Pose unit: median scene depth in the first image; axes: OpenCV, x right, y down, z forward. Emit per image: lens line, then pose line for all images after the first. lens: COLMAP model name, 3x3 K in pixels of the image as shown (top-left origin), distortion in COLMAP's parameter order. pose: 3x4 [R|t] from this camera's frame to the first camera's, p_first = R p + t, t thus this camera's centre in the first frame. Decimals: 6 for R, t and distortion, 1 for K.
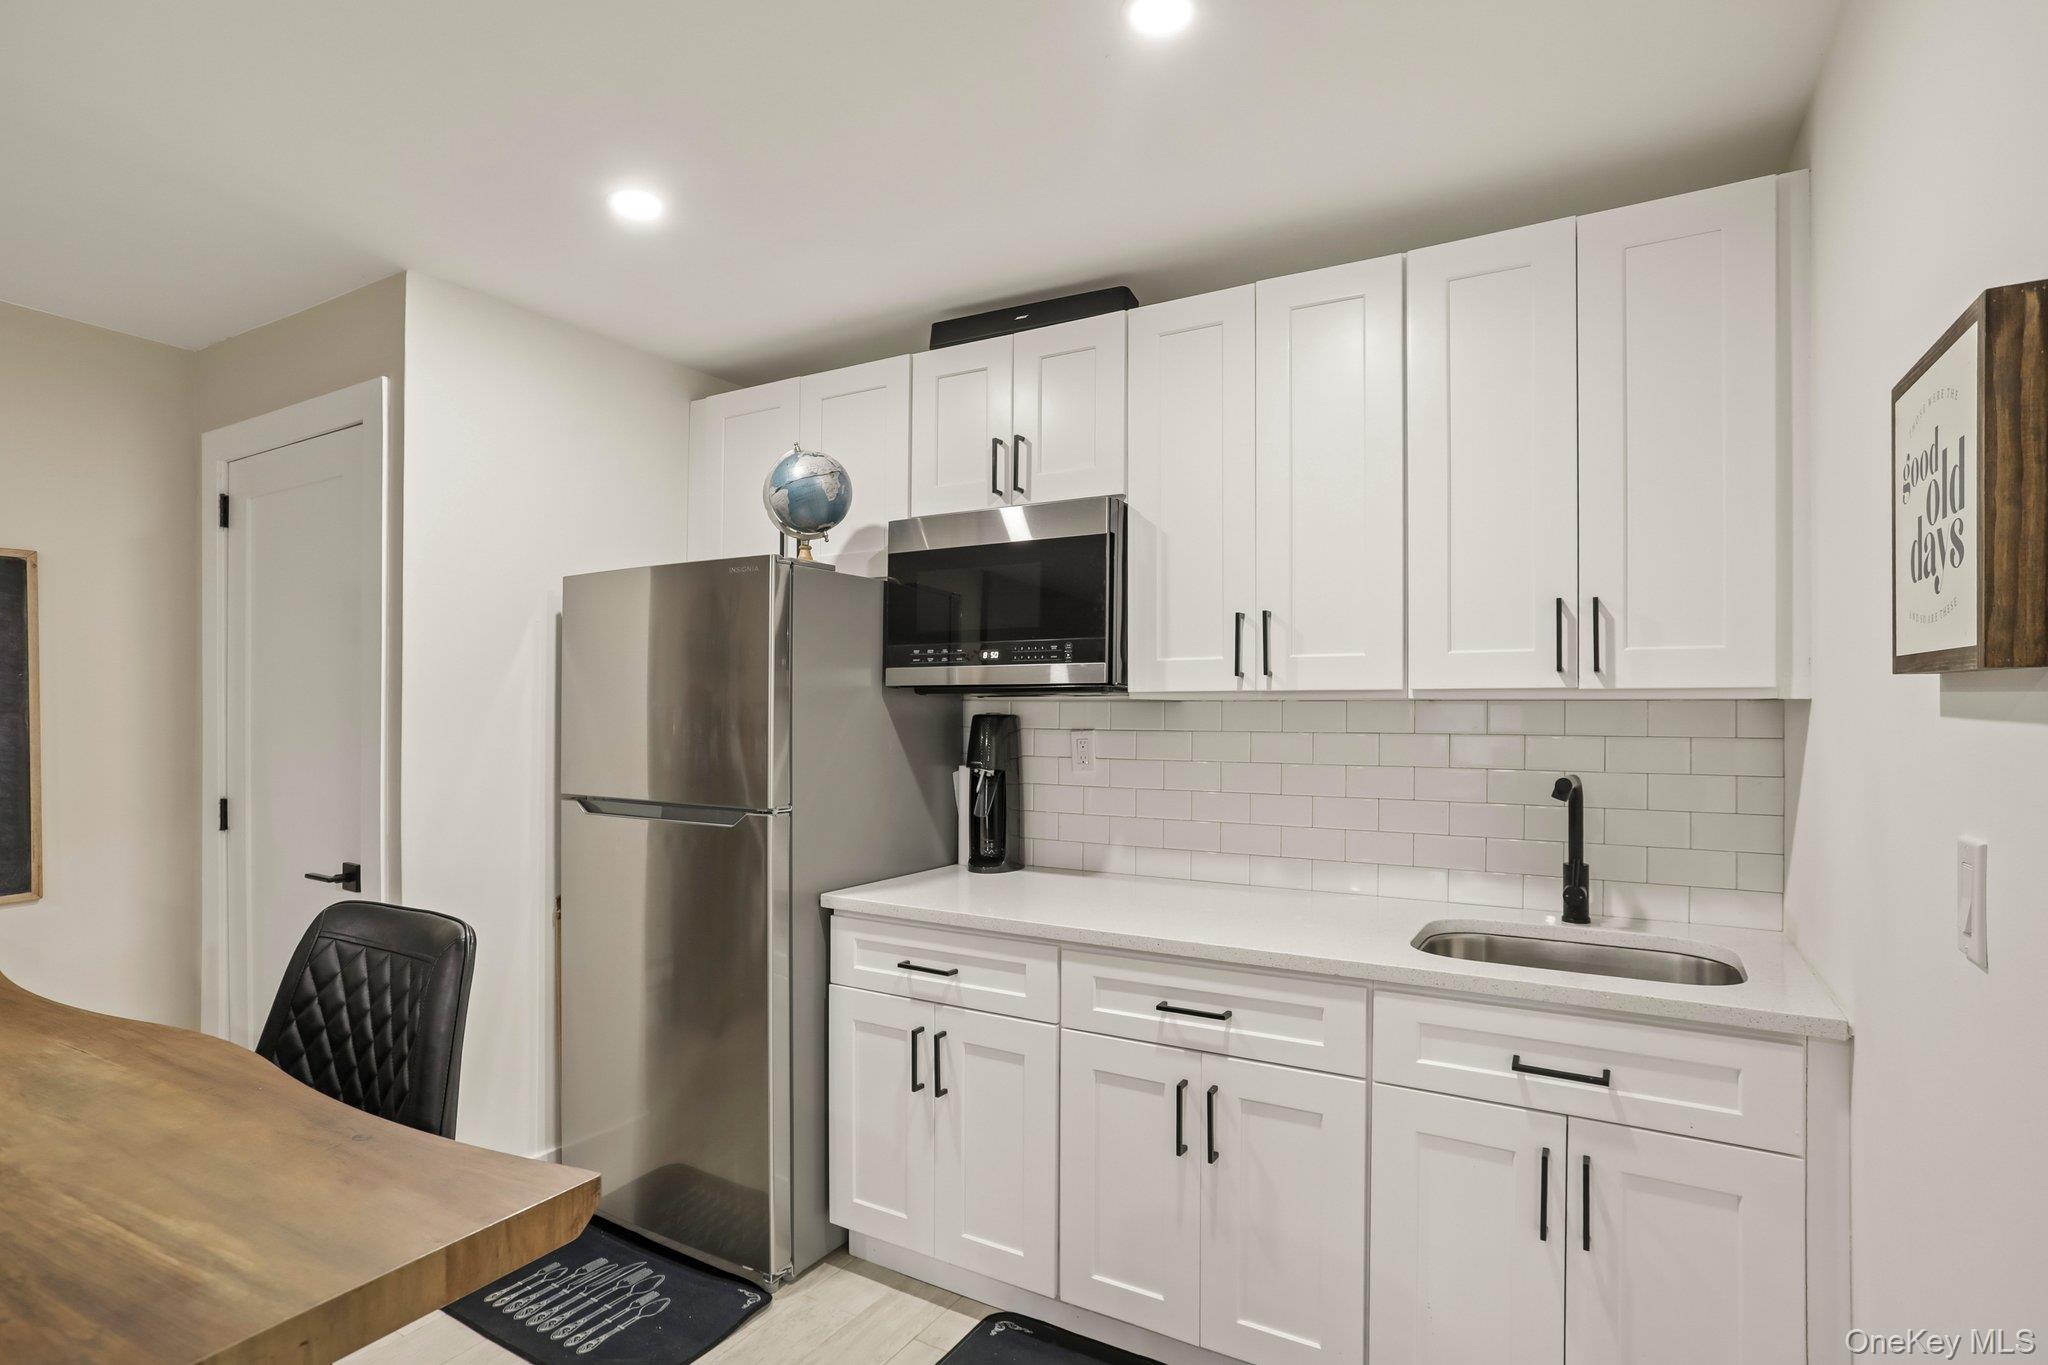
lens RADIAL K [[1045.5, 0, 1003.7], [0, 1045.5, 694.3], [0, 0, 1]] dist [-0.045527, 0.019894]
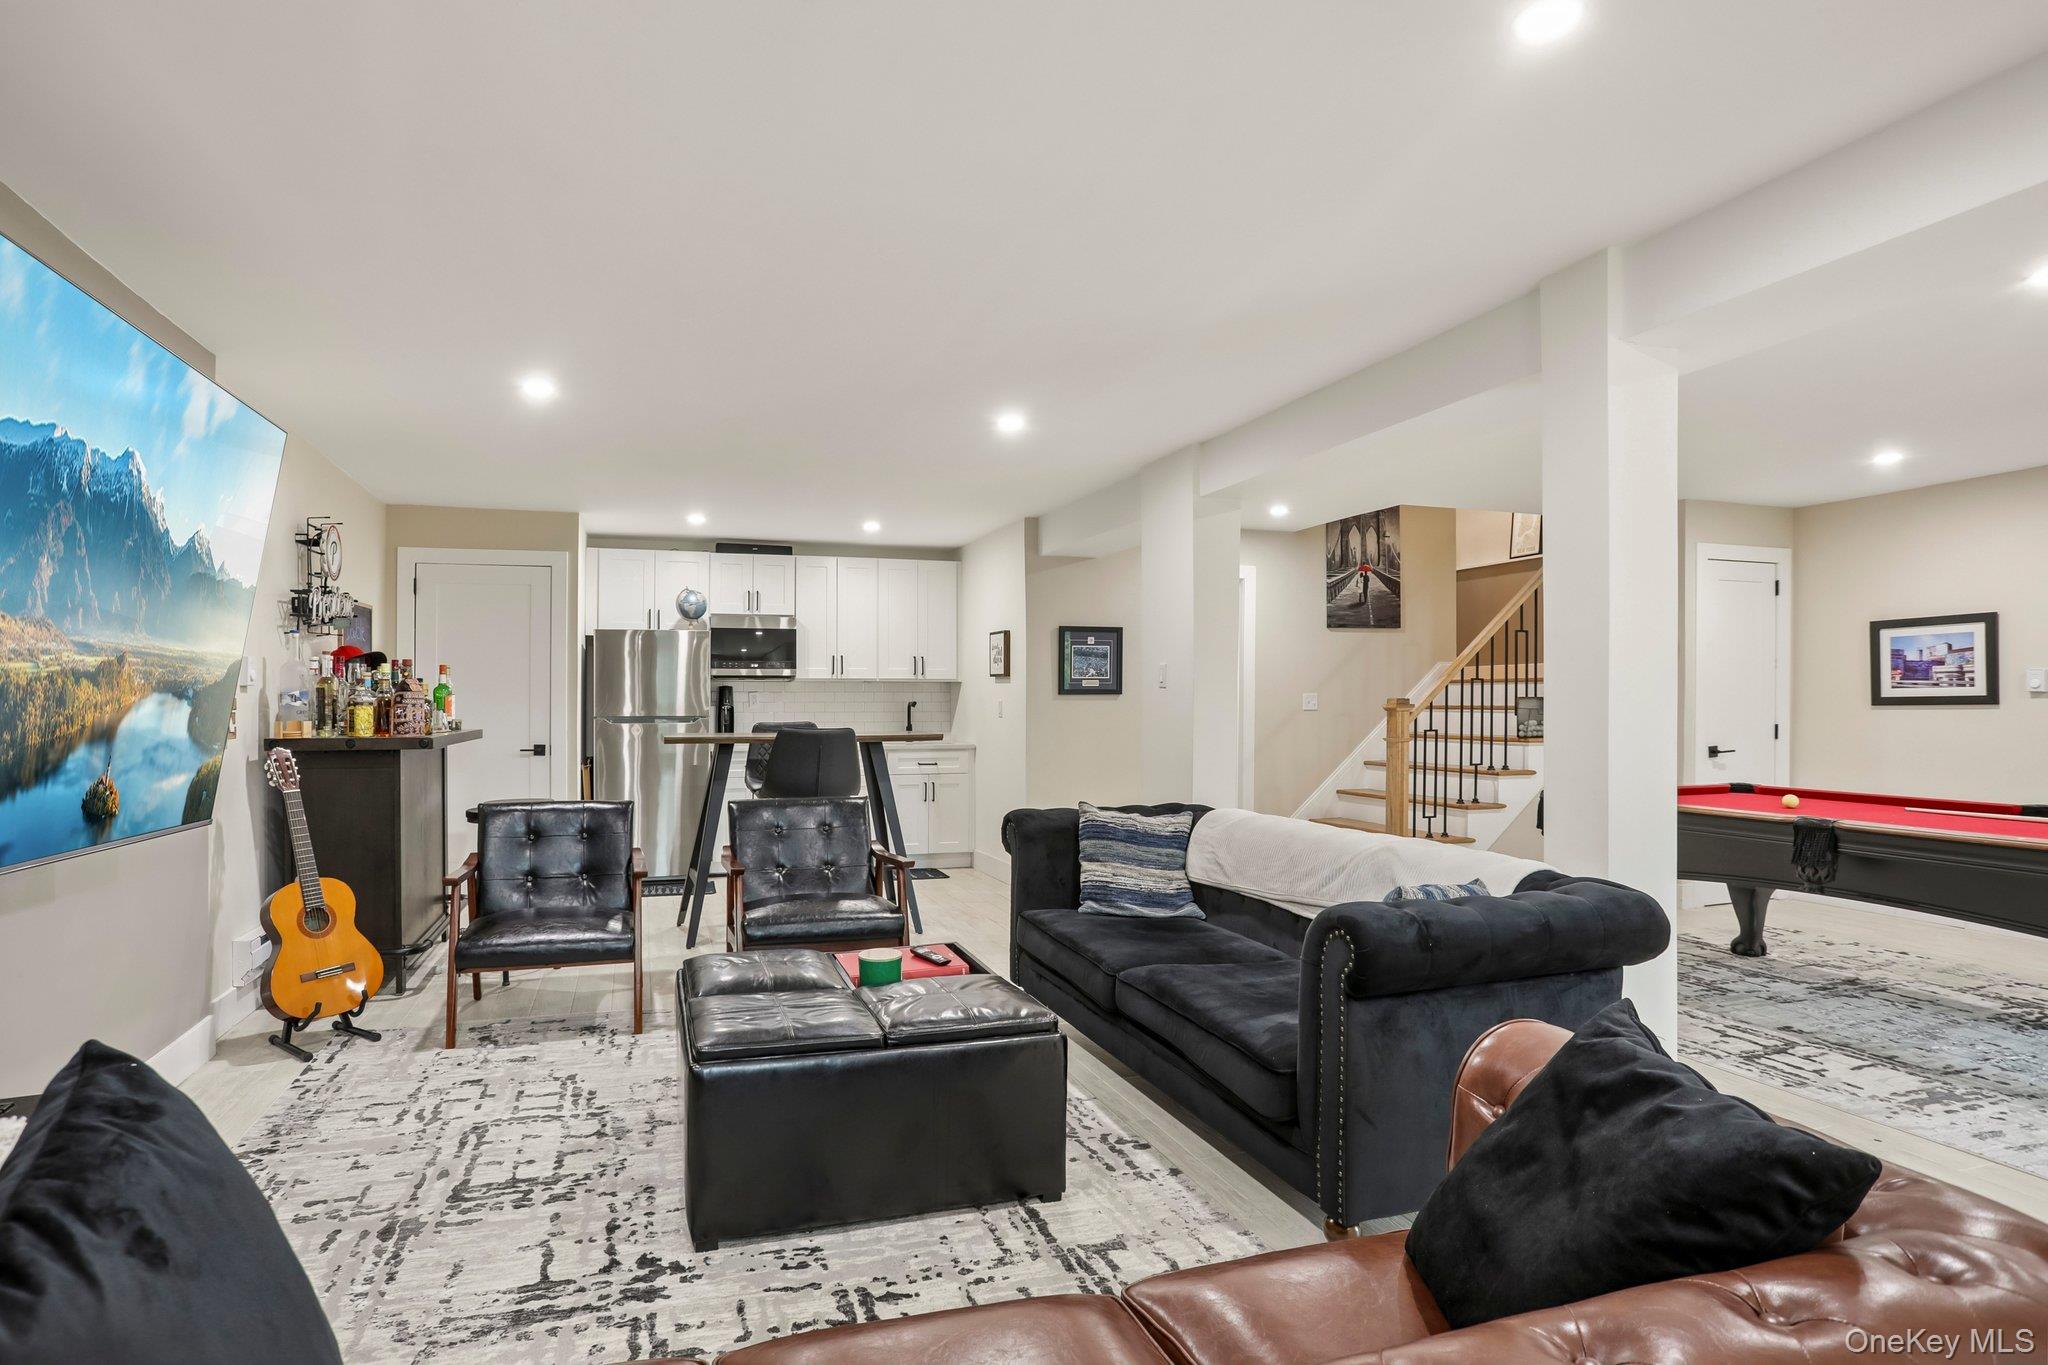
lens RADIAL K [[1045.5, 0, 1003.7], [0, 1045.5, 694.3], [0, 0, 1]] dist [-0.045527, 0.019894]
pose [[0.649554, 0.002426, 0.760311, -1.705141], [-0.006928, 0.999972, 0.002727, 0.029461], [-0.760284, -0.007039, 0.649553, -1.393716]]
